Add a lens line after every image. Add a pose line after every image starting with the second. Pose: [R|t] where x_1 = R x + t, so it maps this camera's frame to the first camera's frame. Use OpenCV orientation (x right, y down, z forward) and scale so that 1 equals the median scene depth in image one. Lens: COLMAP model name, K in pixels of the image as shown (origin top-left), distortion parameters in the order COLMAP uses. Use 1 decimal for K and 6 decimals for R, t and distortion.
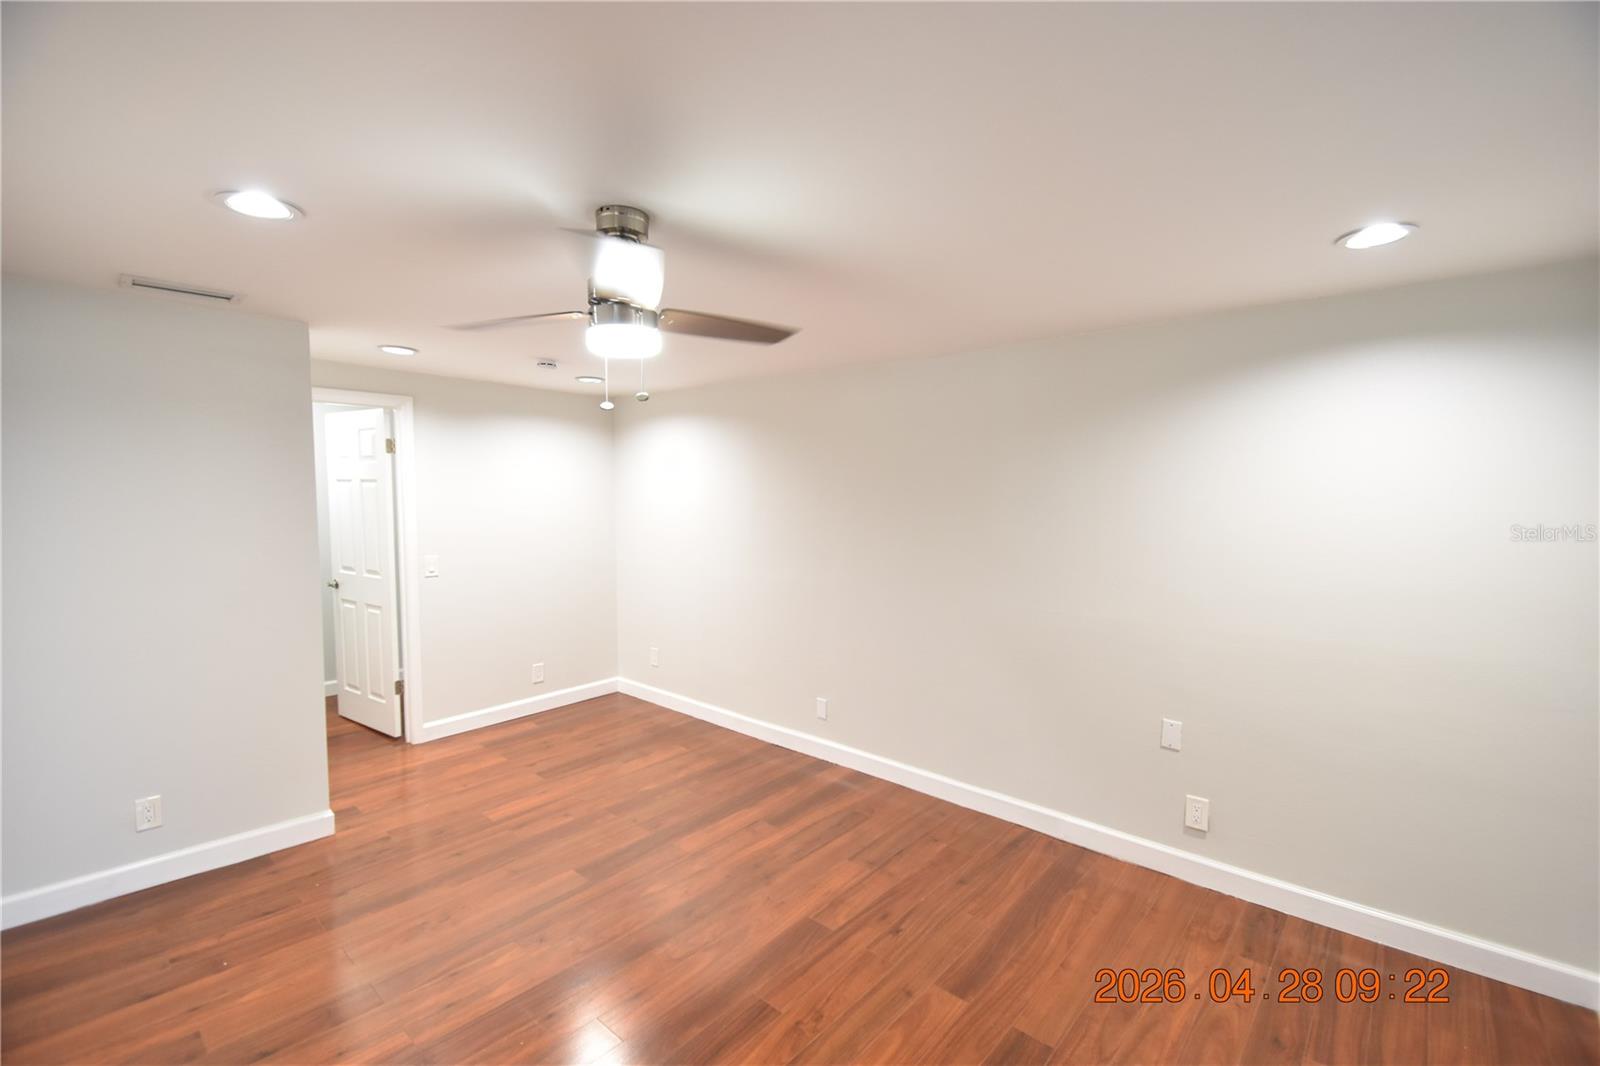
lens RADIAL K [[697.8, 0, 800.6], [0, 697.8, 538.0], [0, 0, 1]] dist [0.003121, -0.009470]
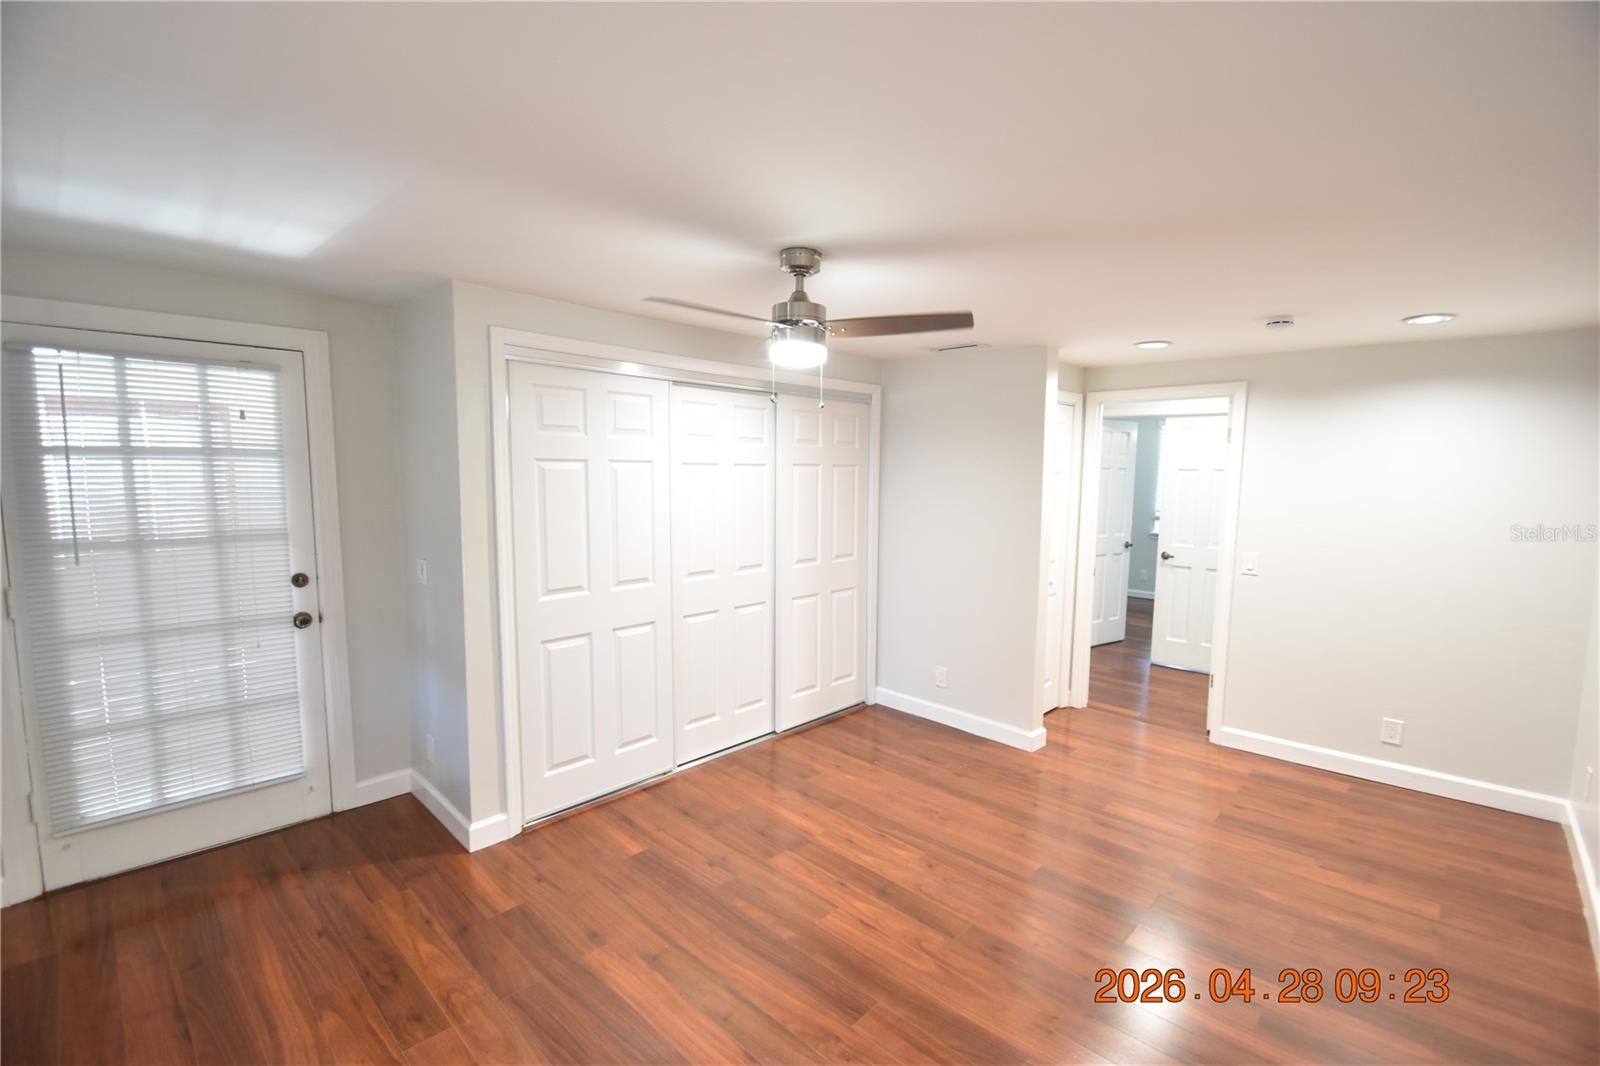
lens RADIAL K [[697.8, 0, 794.4], [0, 697.8, 533.2], [0, 0, 1]] dist [0.003121, -0.009470]
pose [[-0.055225, 0.077899, -0.995431, 0.481769], [-0.080218, 0.993383, 0.082190, -0.030854], [0.995246, 0.084390, -0.048610, 0.505630]]
